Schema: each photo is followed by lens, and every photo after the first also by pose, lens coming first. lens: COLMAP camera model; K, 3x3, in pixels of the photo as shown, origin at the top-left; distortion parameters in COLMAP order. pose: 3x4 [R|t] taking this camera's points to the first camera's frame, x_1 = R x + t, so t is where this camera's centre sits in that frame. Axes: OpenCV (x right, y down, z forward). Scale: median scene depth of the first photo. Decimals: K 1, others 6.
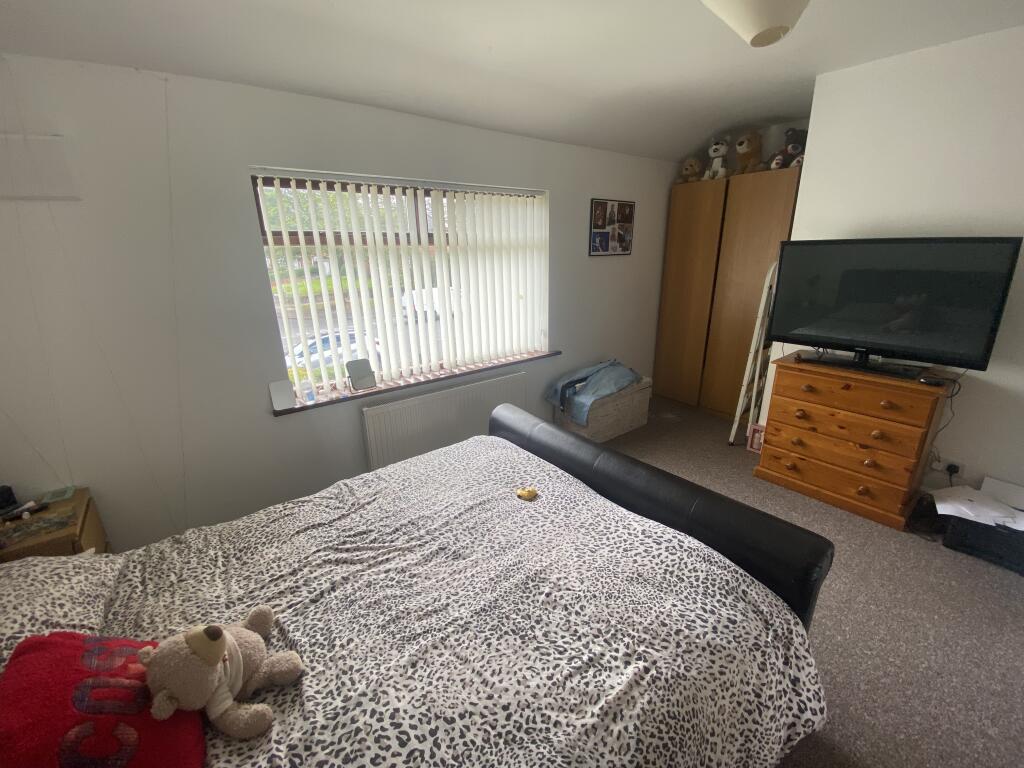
lens RADIAL K [[414.0, 0, 514.2], [0, 414.0, 381.8], [0, 0, 1]] dist [0.027458, -0.024270]
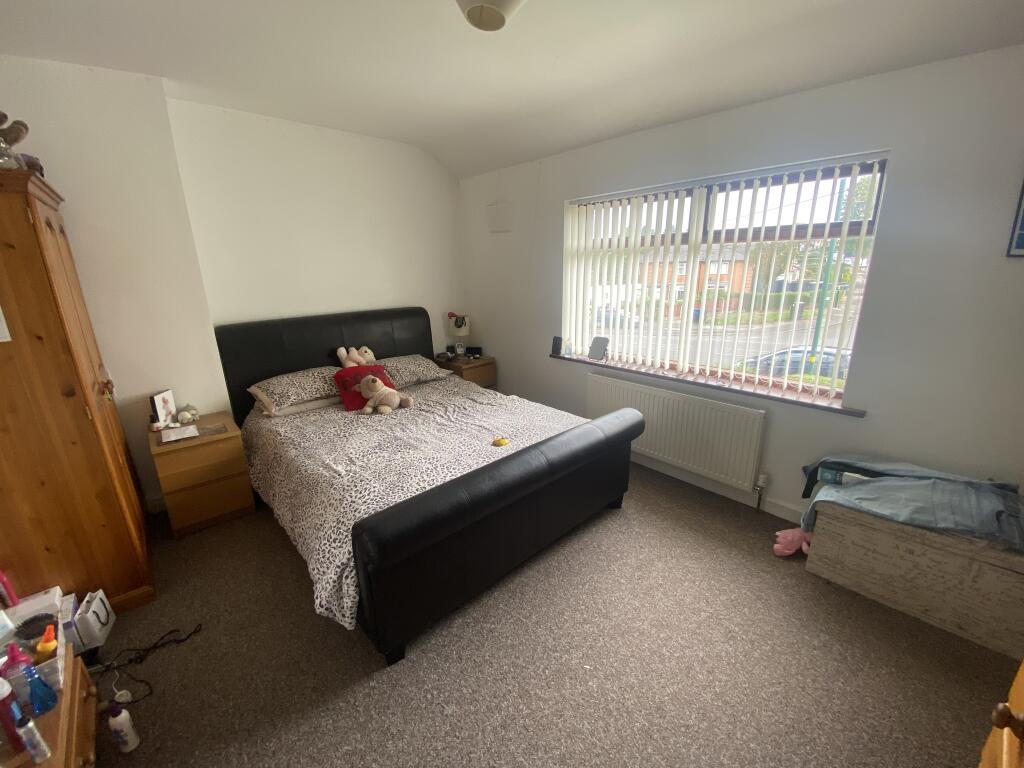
lens RADIAL K [[412.3, 0, 515.1], [0, 412.3, 381.8], [0, 0, 1]] dist [0.070483, -0.023615]
pose [[0.086063, 0.293445, -0.952094, 0.924384], [-0.278409, 0.924652, 0.259820, -0.195364], [0.956599, 0.242710, 0.161276, 0.593197]]
